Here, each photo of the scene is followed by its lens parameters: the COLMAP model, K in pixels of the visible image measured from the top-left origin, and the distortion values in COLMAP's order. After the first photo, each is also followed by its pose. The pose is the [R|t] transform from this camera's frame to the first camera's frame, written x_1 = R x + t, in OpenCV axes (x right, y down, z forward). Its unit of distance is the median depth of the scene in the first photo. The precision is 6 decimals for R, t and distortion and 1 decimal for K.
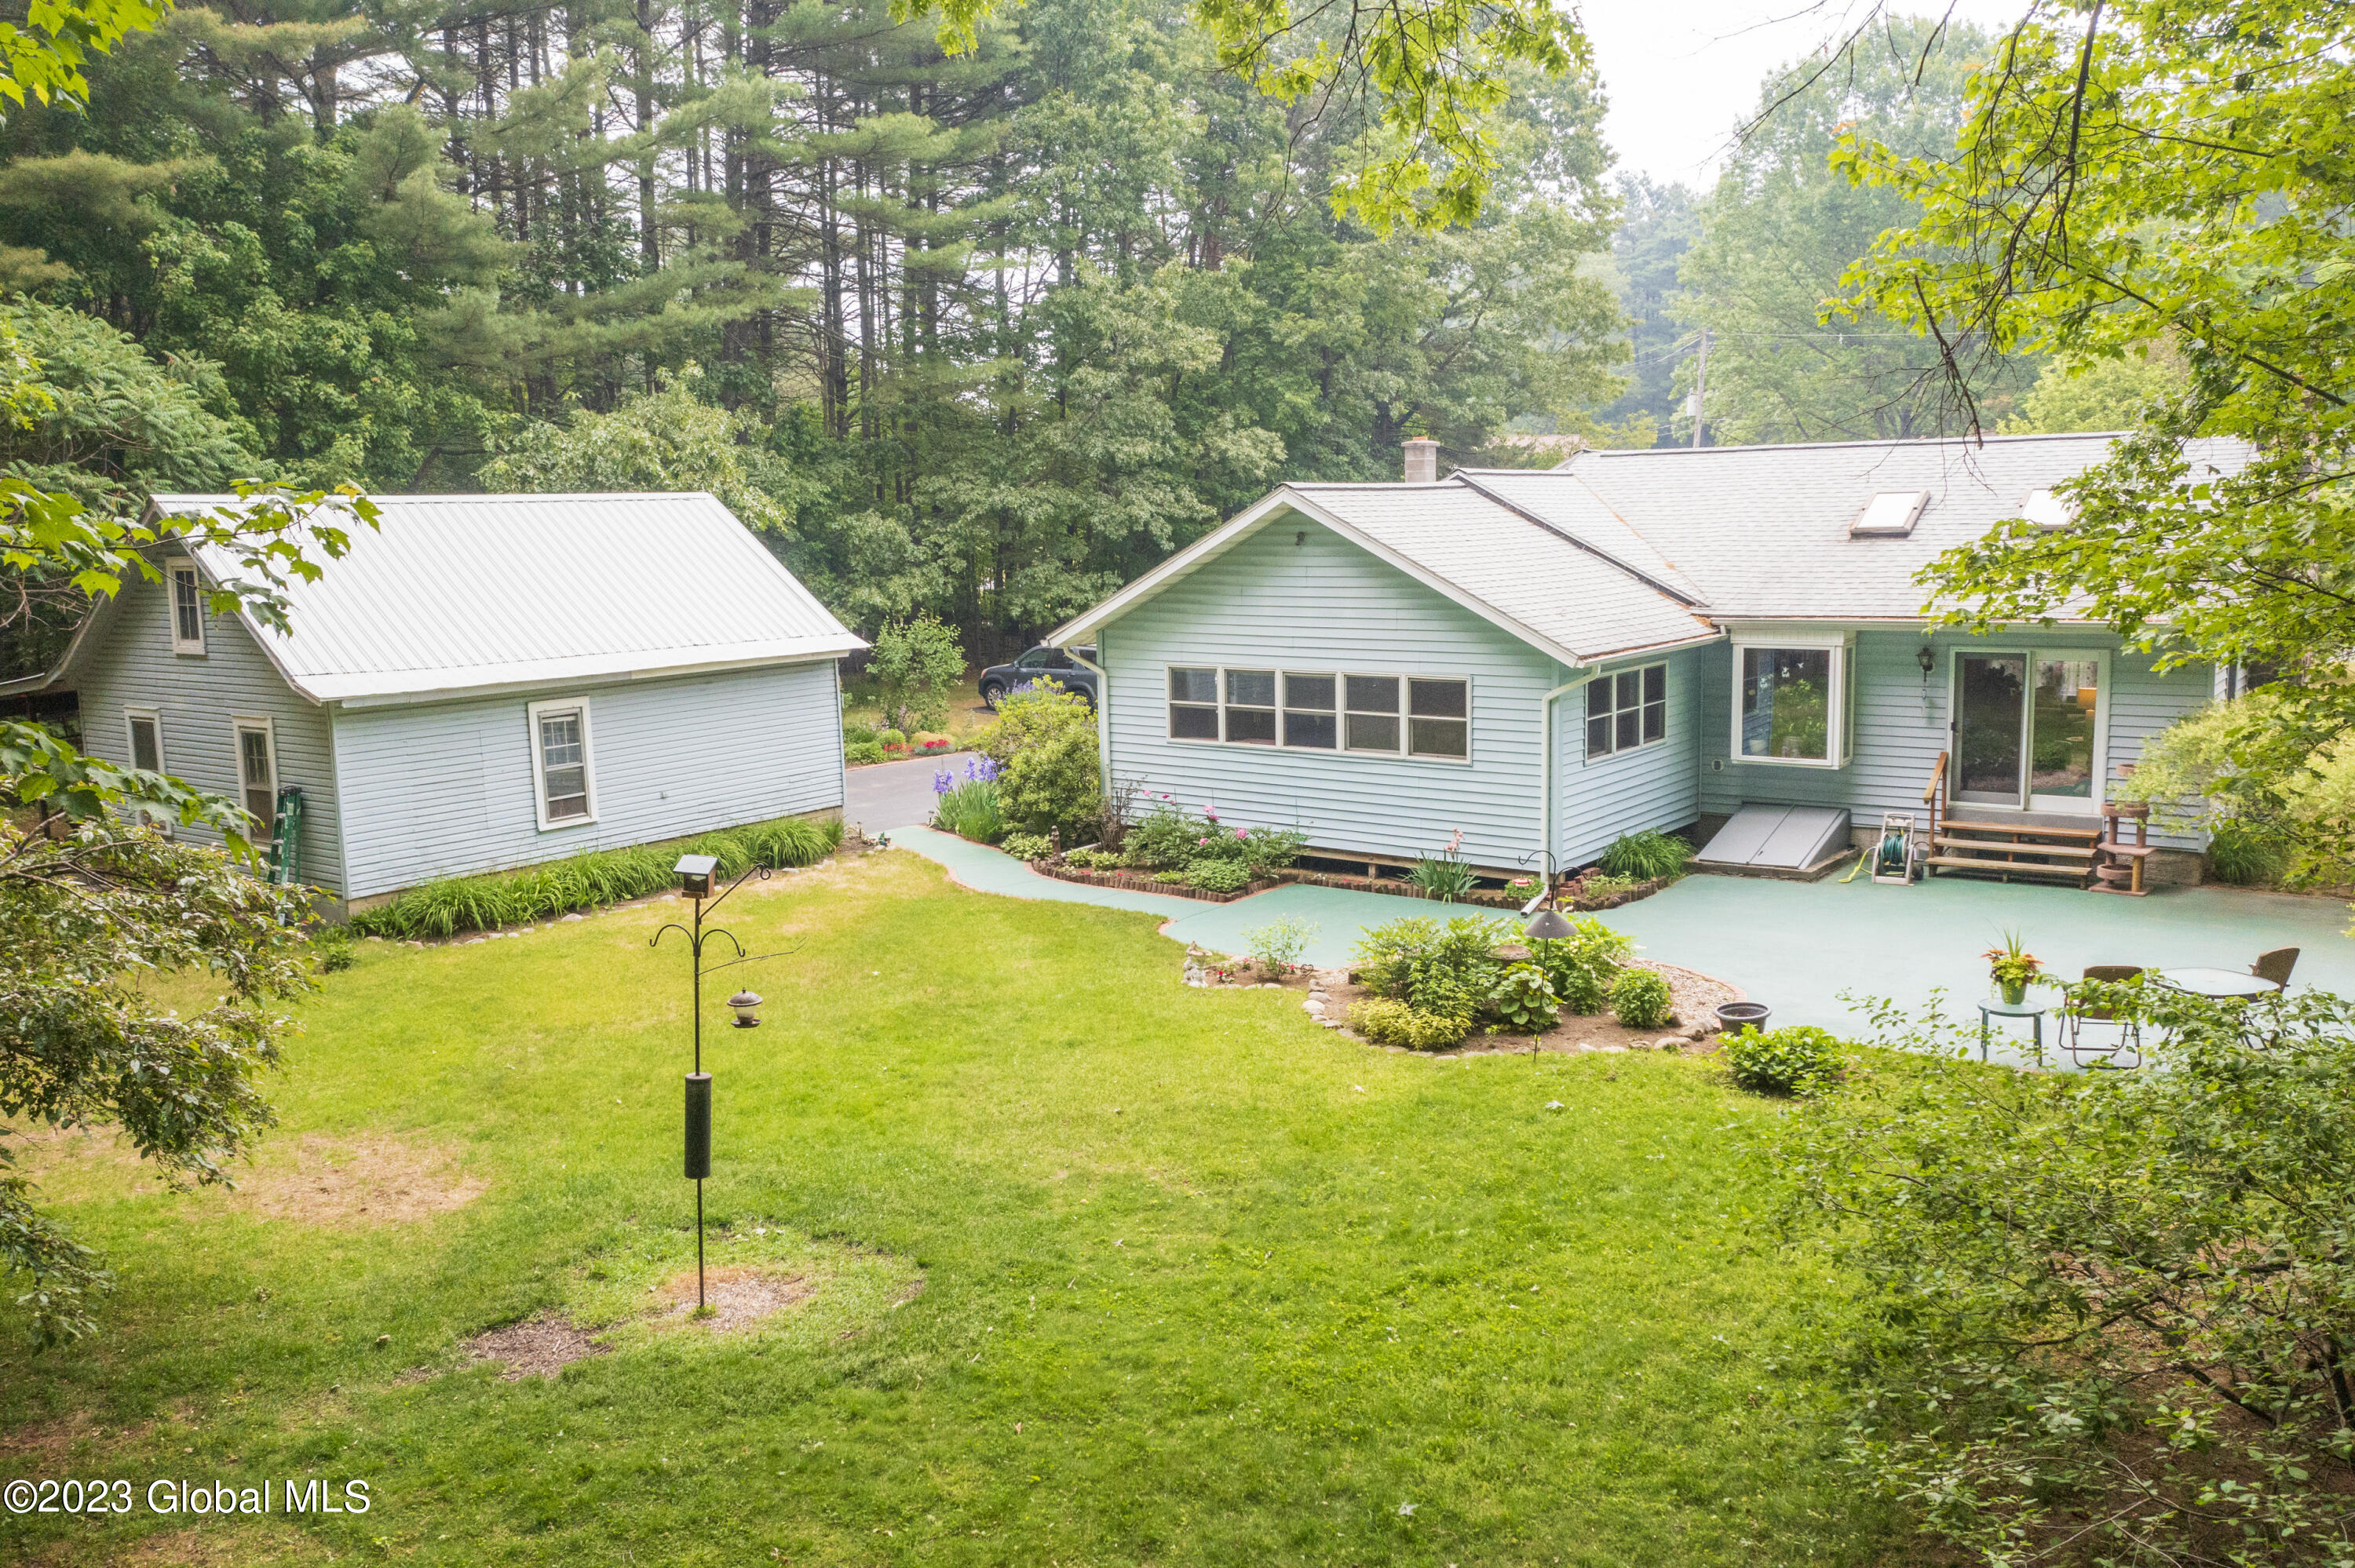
lens RADIAL K [[1873.5, 0, 1169.6], [0, 1873.5, 779.6], [0, 0, 1]] dist [-0.022150, 0.009197]
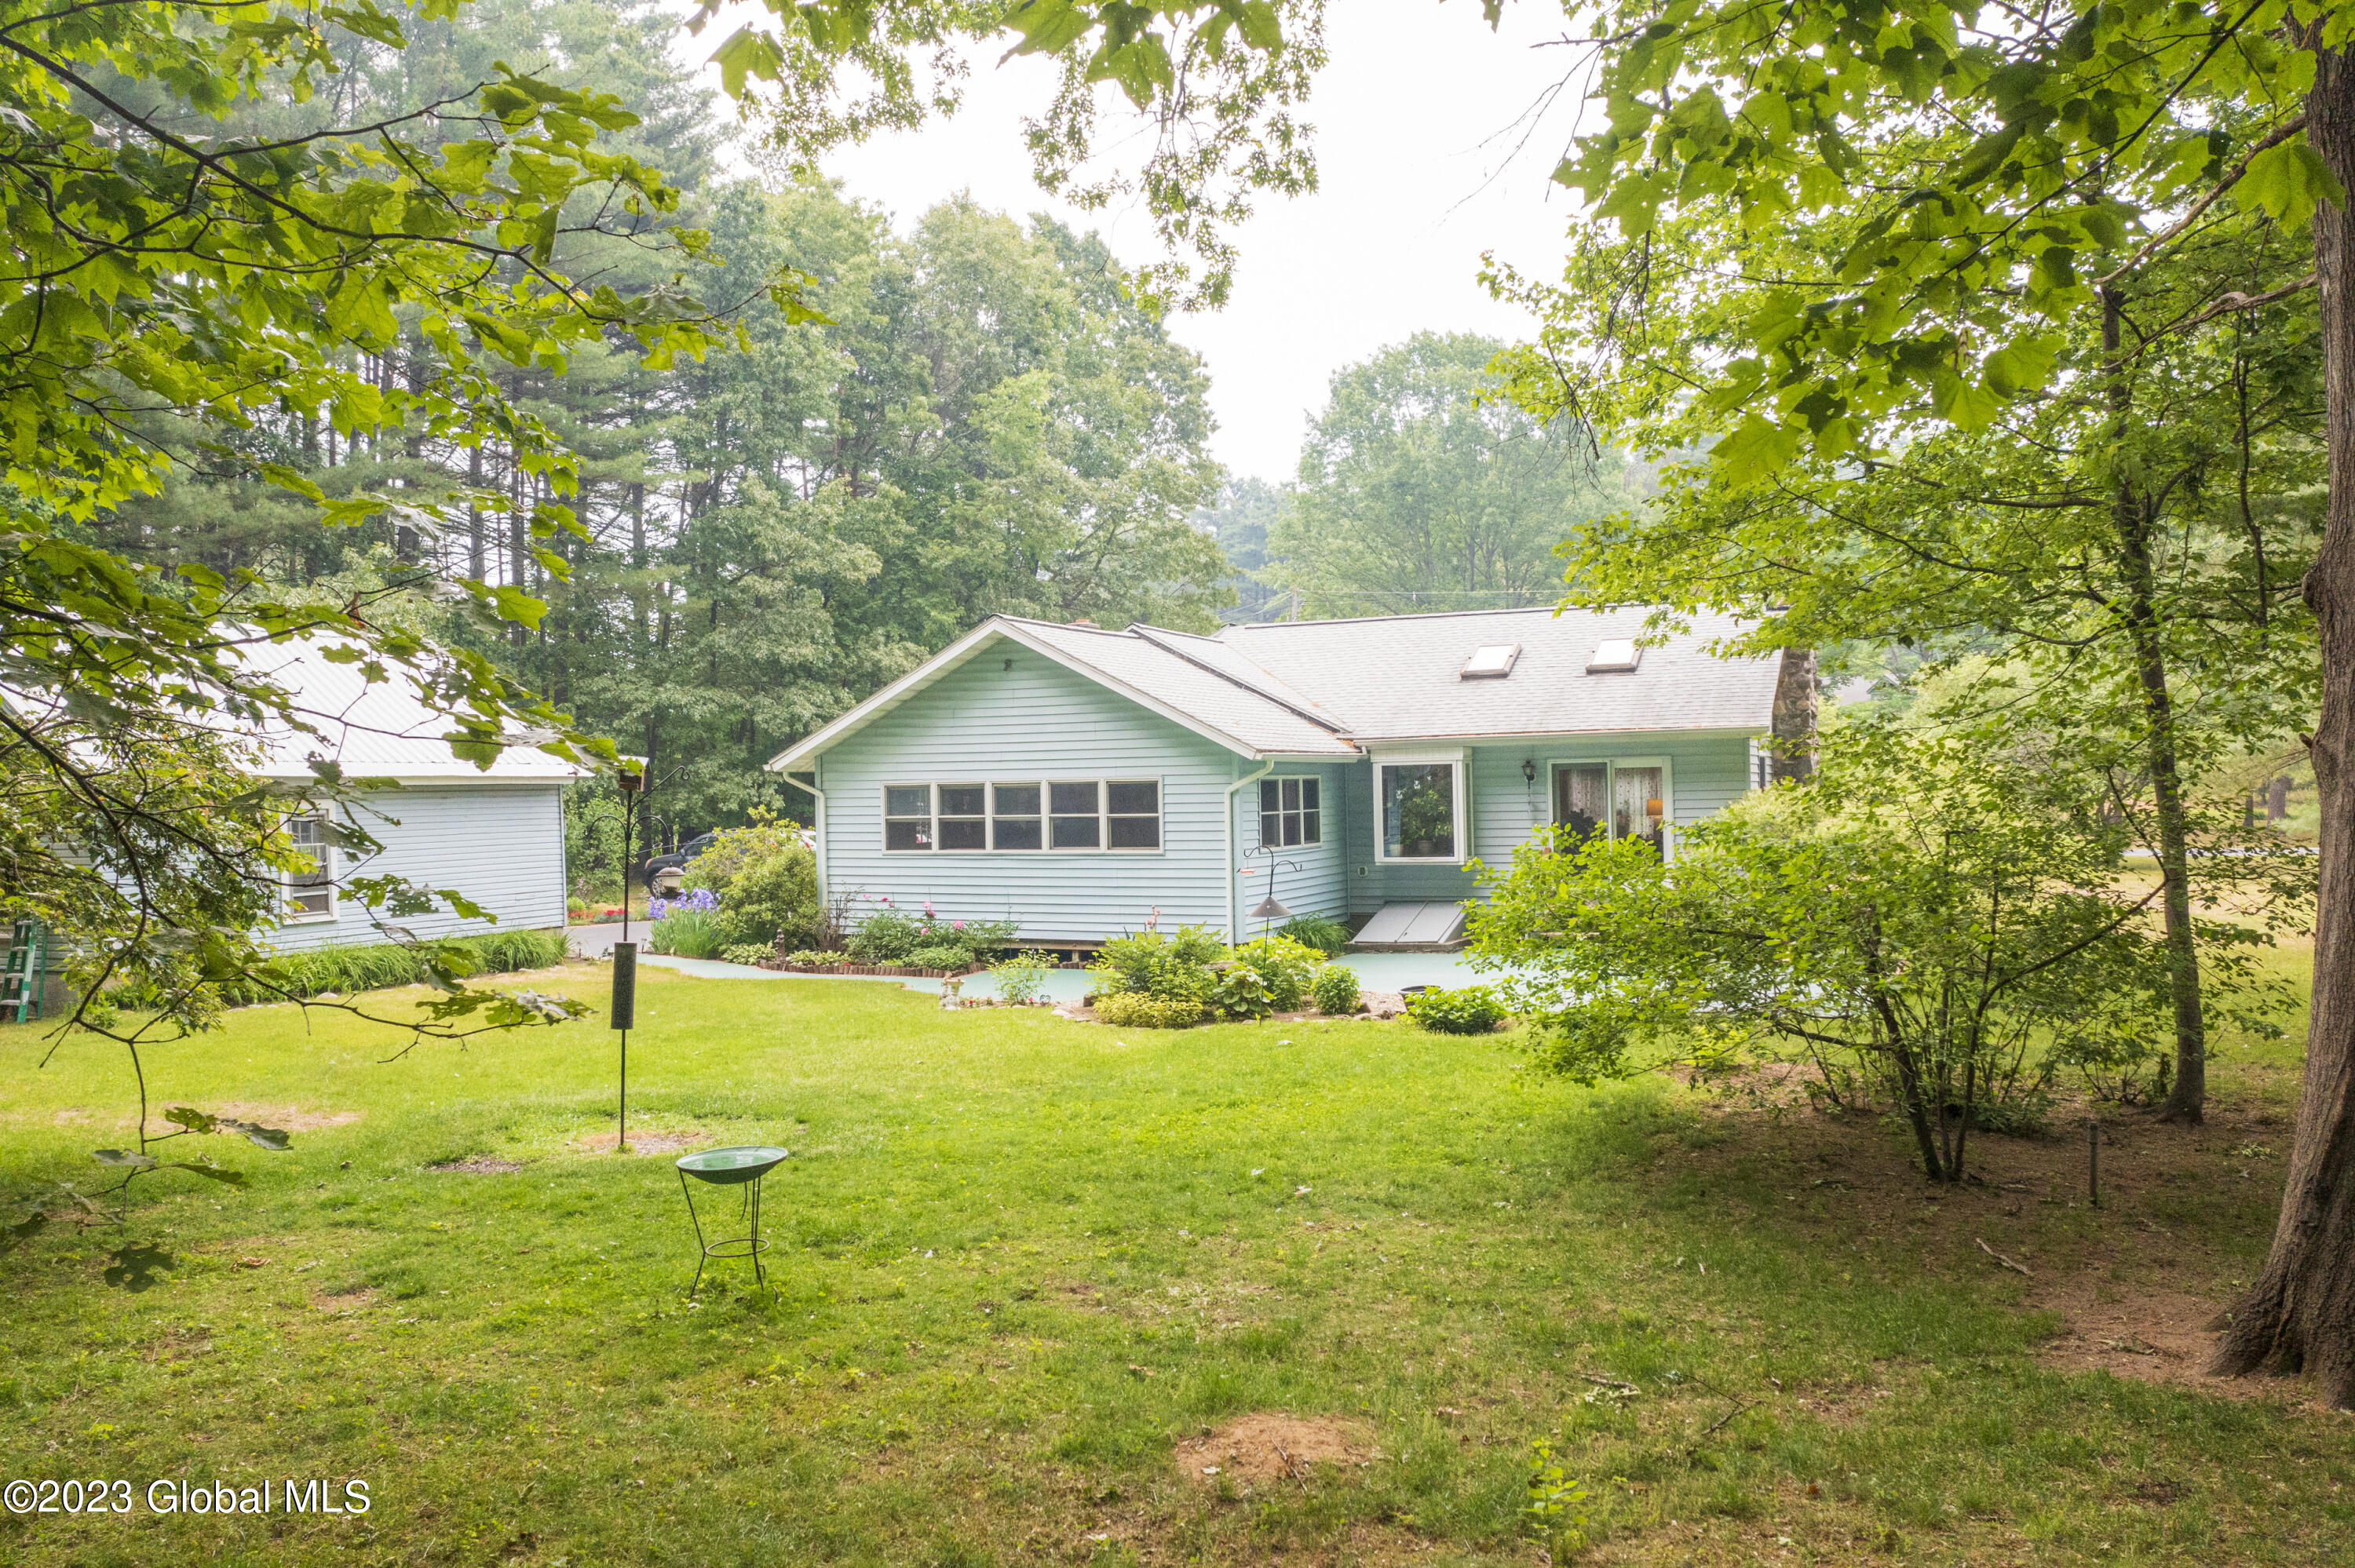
lens RADIAL K [[1873.5, 0, 1175.1], [0, 1873.5, 785.4], [0, 0, 1]] dist [-0.022150, 0.009197]
pose [[0.975698, 0.004295, 0.219078, -0.078159], [0.028600, 0.988759, -0.146760, 0.111024], [-0.217246, 0.149459, 0.964607, -0.108239]]
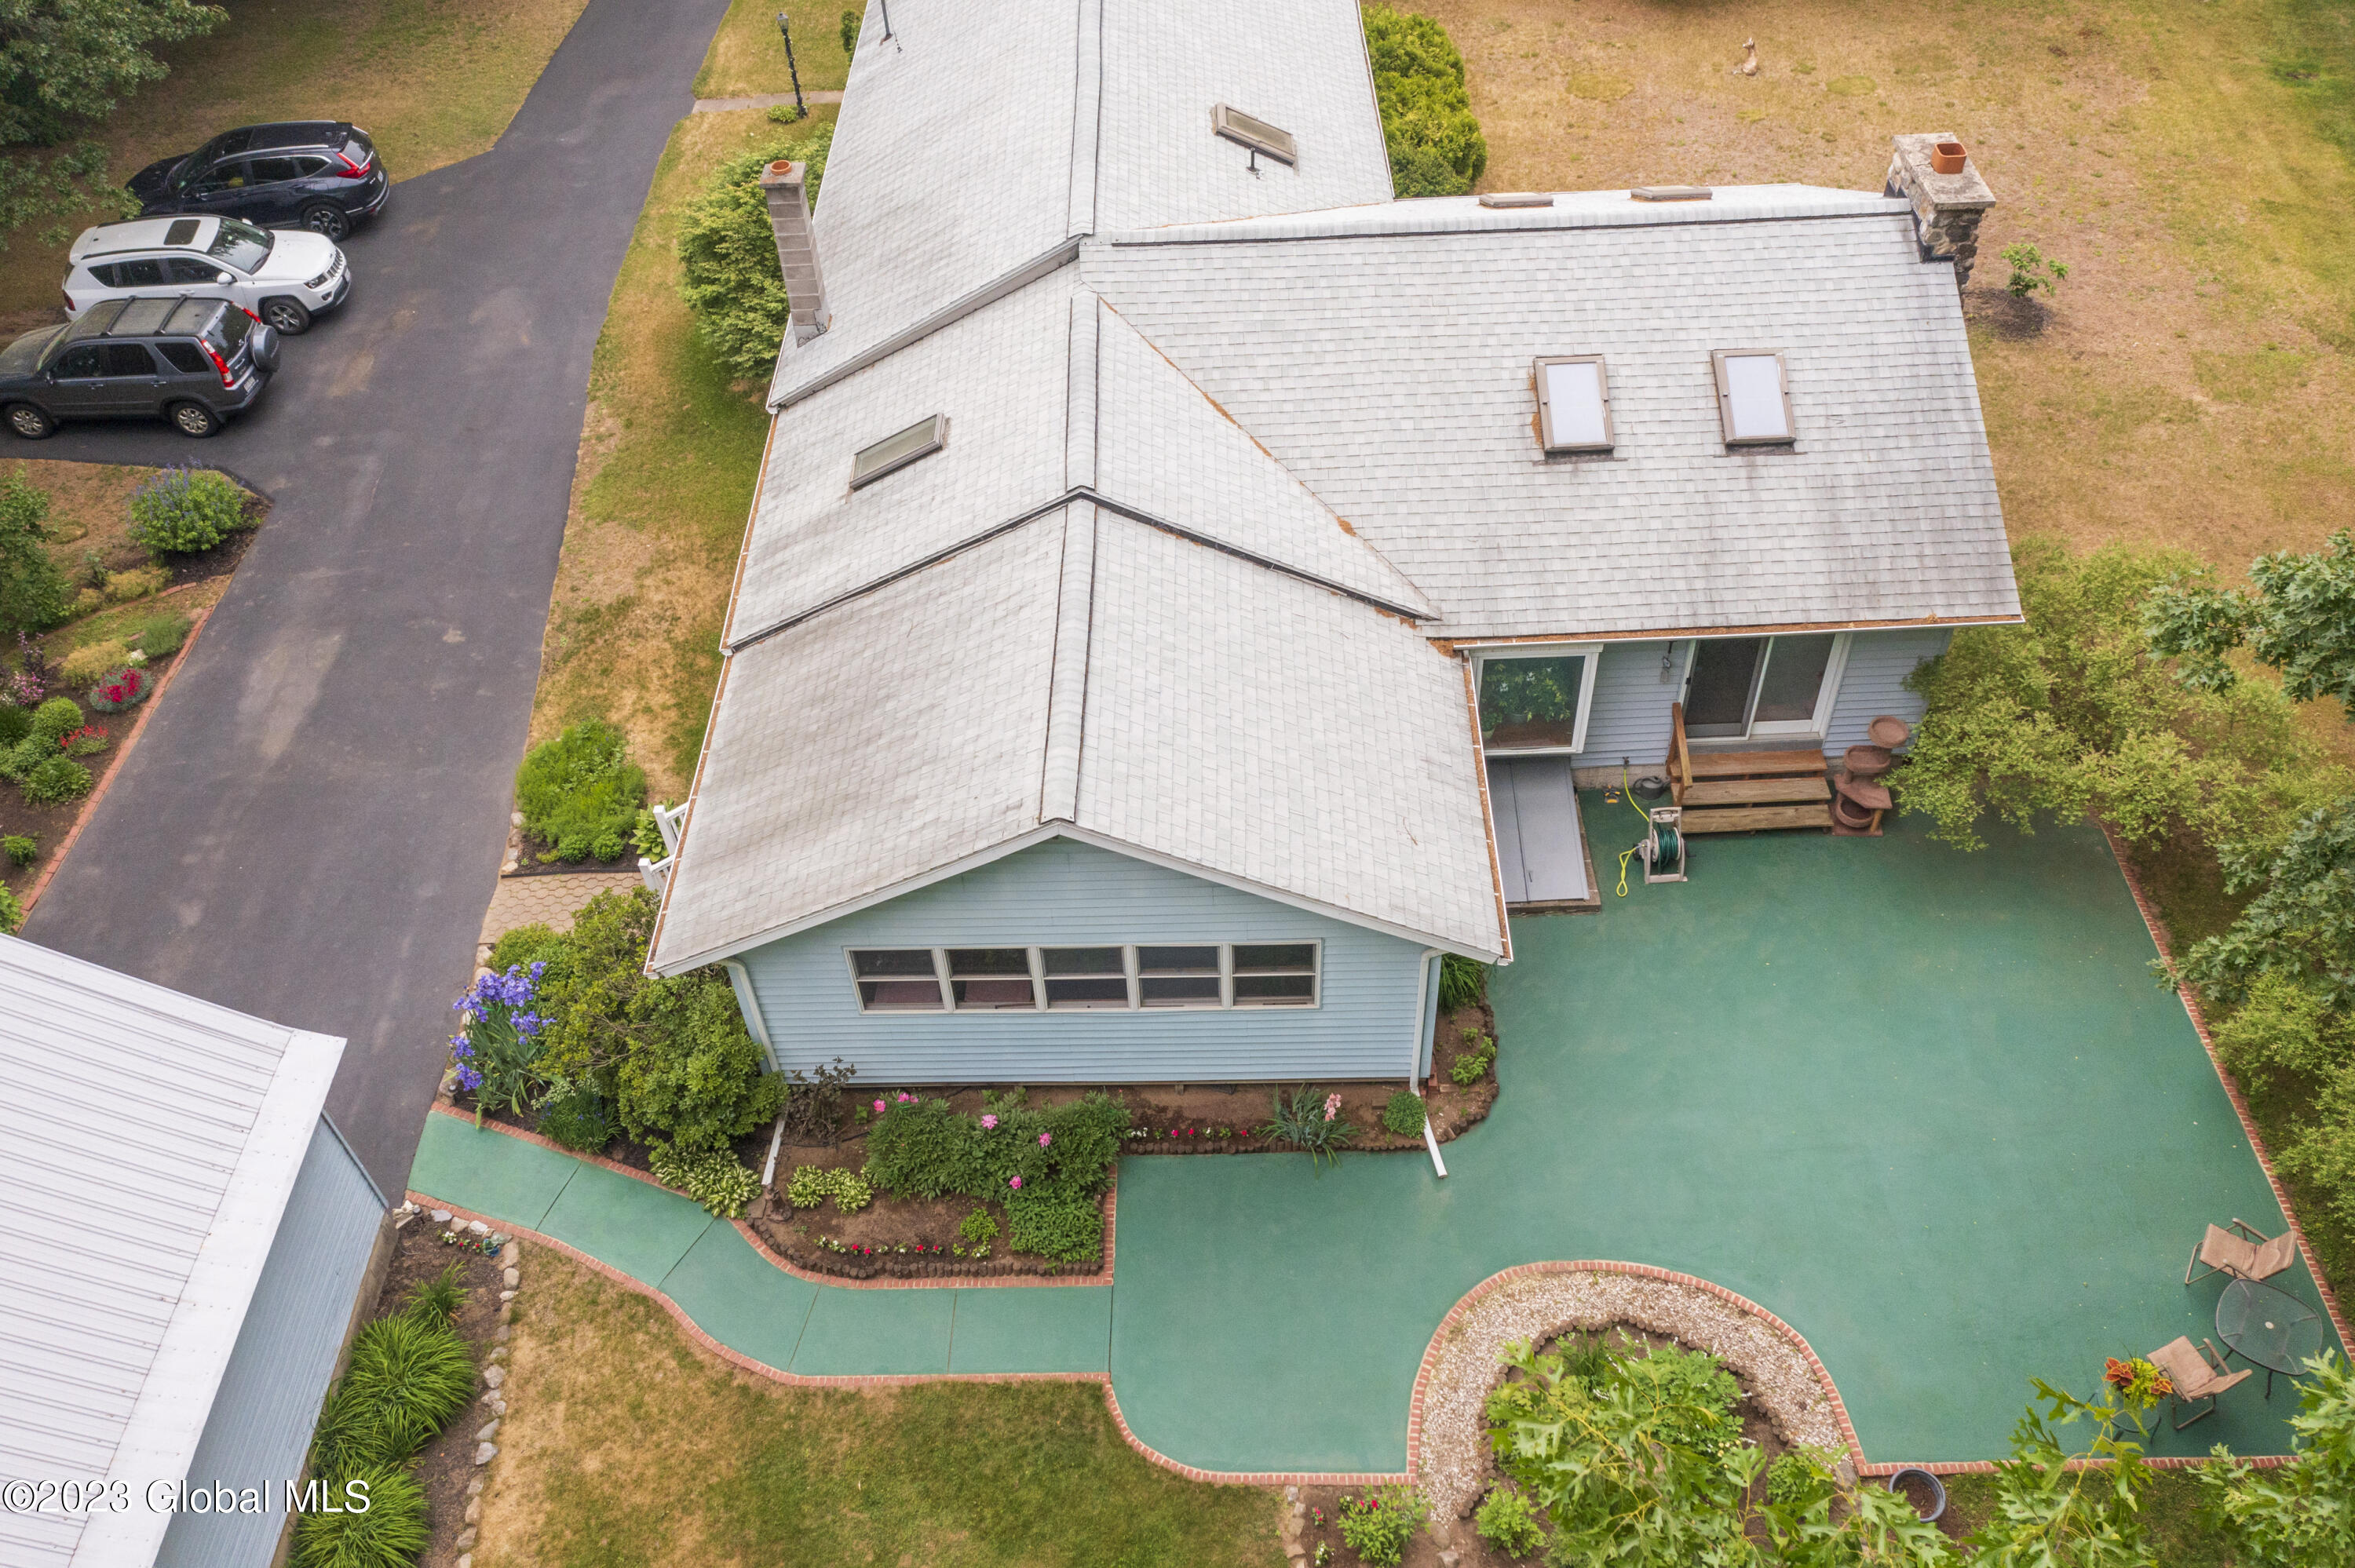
lens RADIAL K [[1873.5, 0, 1175.2], [0, 1873.5, 790.5], [0, 0, 1]] dist [-0.022150, 0.009197]
pose [[0.799184, -0.438442, 0.411184, -0.176355], [0.109259, 0.778634, 0.617892, -0.559980], [-0.591072, -0.448884, 0.670176, 0.489665]]
